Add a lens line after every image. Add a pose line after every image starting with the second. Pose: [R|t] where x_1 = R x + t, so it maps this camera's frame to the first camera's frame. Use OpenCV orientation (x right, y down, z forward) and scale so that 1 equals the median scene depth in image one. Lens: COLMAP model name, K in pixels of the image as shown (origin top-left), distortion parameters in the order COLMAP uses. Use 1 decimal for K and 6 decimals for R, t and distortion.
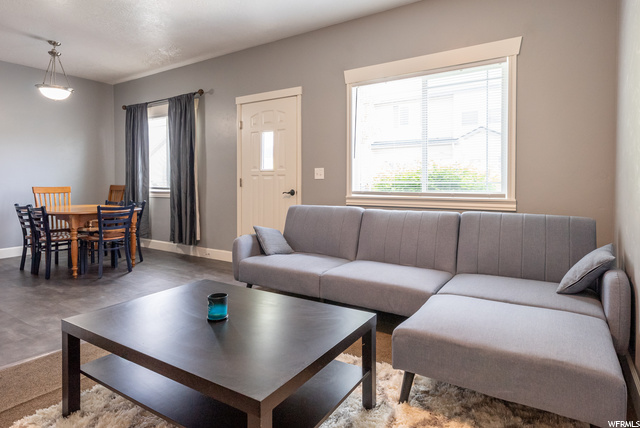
lens RADIAL K [[347.9, 0, 348.0], [0, 347.9, 194.7], [0, 0, 1]] dist [0.007016, -0.000375]
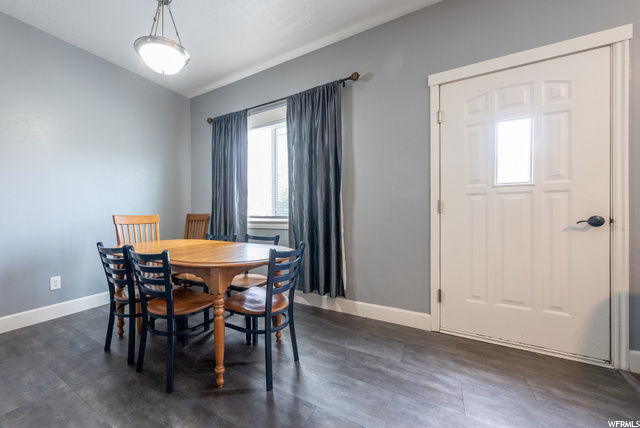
lens RADIAL K [[234.6, 0, 298.6], [0, 234.6, 217.6], [0, 0, 1]] dist [-0.002059, -0.000257]
pose [[0.999763, -0.009052, 0.019784, -0.499515], [0.009388, 0.999813, -0.016916, -0.008020], [-0.019627, 0.017097, 0.999661, 0.496693]]
